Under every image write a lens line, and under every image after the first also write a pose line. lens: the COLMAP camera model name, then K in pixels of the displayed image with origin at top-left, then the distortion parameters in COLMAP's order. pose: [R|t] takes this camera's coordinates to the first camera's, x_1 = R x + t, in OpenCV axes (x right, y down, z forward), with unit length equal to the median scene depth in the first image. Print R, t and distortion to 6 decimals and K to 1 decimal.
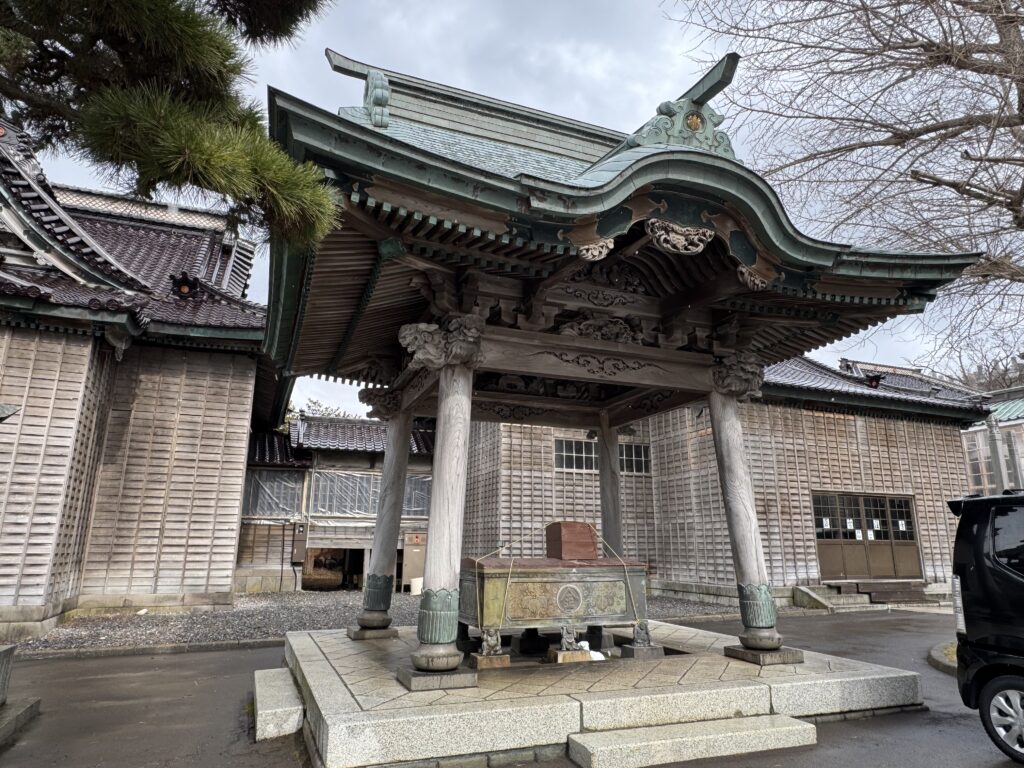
lens RADIAL K [[654.6, 0, 541.3], [0, 654.6, 383.3], [0, 0, 1]] dist [0.001754, 0.001659]
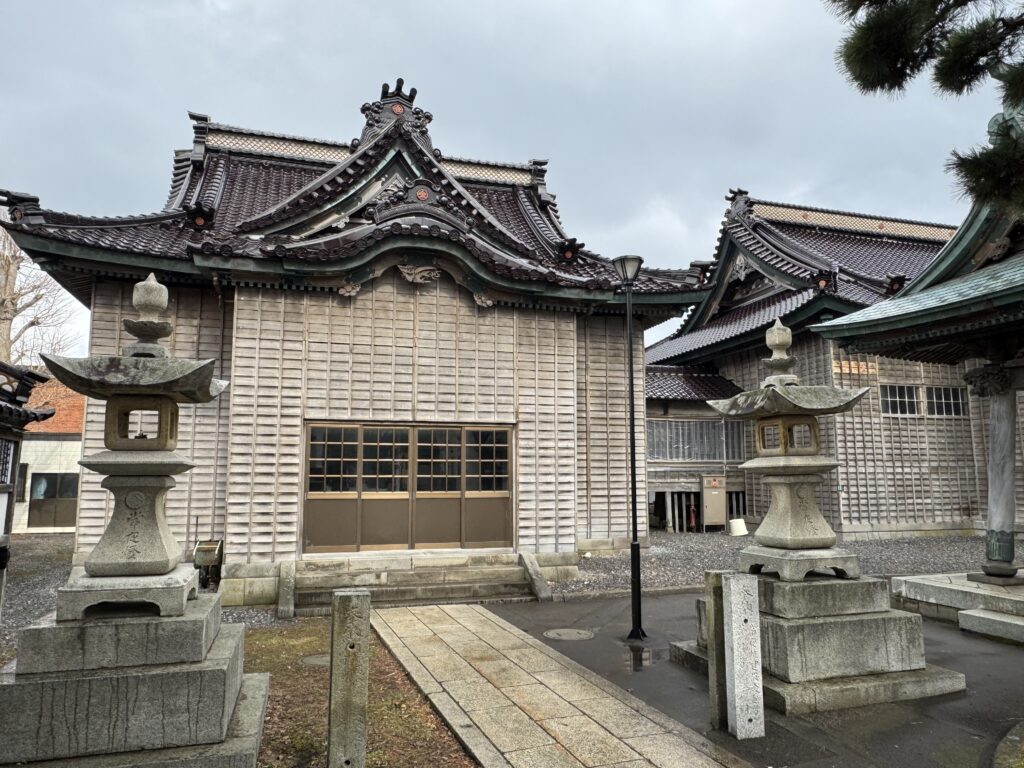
lens RADIAL K [[719.7, 0, 512.0], [0, 719.7, 384.0], [0, 0, 1]] dist [0.006065, 0.002155]
pose [[0.996416, -0.021242, -0.081874, -0.470275], [0.030949, 0.992390, 0.119181, -0.067454], [0.078719, -0.121288, 0.989491, -0.140535]]
